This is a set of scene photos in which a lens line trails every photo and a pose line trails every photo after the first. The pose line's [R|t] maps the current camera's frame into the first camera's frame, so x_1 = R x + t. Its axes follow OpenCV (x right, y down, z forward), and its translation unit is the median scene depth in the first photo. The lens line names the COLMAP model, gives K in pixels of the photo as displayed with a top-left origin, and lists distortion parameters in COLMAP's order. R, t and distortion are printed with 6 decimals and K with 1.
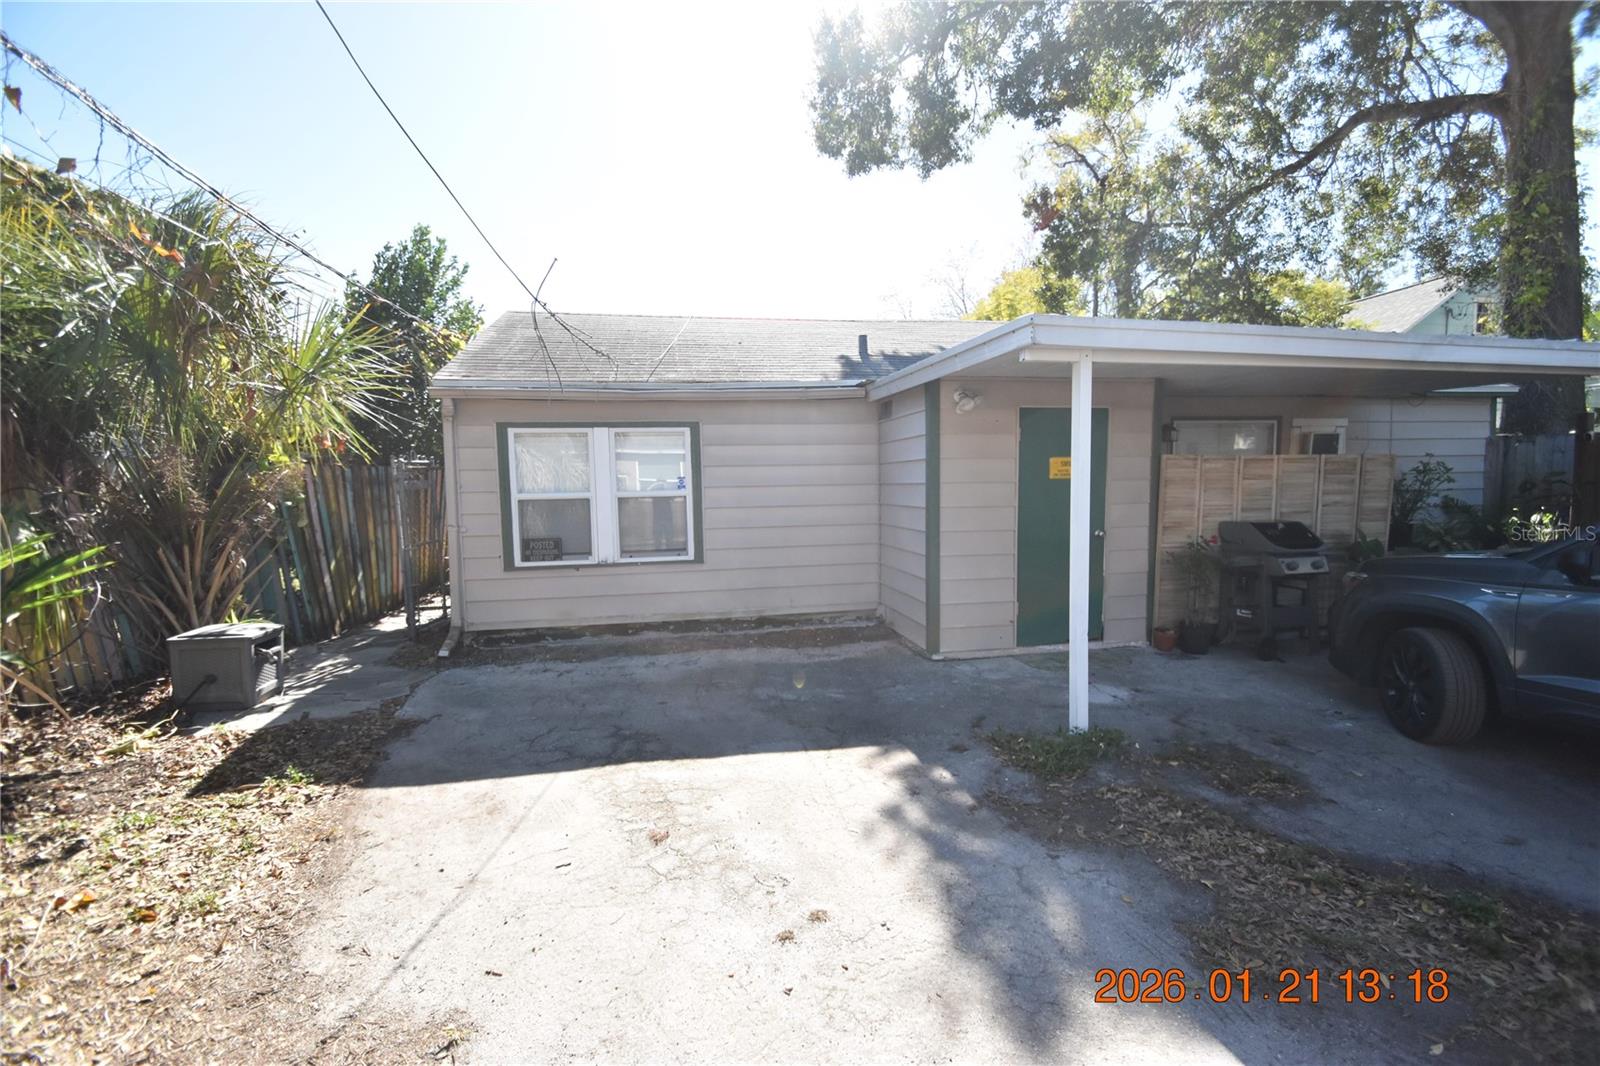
lens RADIAL K [[700.9, 0, 800.1], [0, 700.9, 530.2], [0, 0, 1]] dist [0.014302, -0.014591]
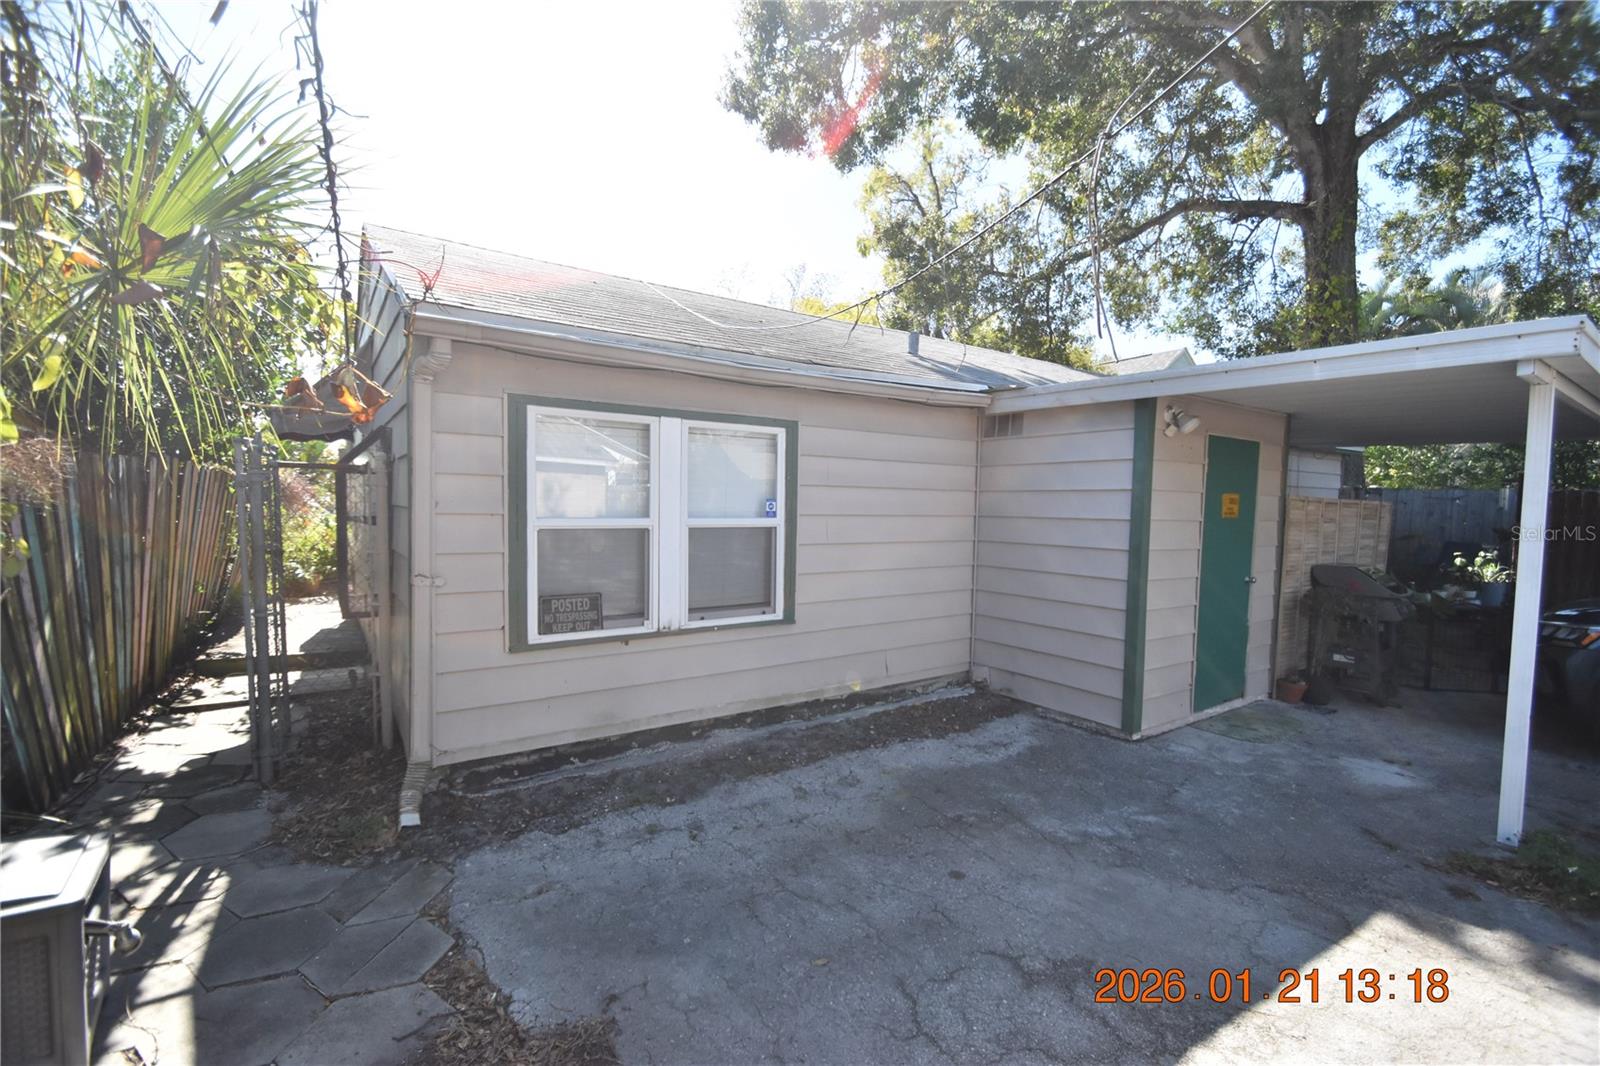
lens RADIAL K [[700.9, 0, 804.3], [0, 700.9, 534.8], [0, 0, 1]] dist [0.014302, -0.014591]
pose [[0.911179, 0.015588, 0.411717, -0.434882], [-0.006980, 0.999725, -0.022405, -0.026613], [-0.411952, 0.017541, 0.911036, 0.374365]]
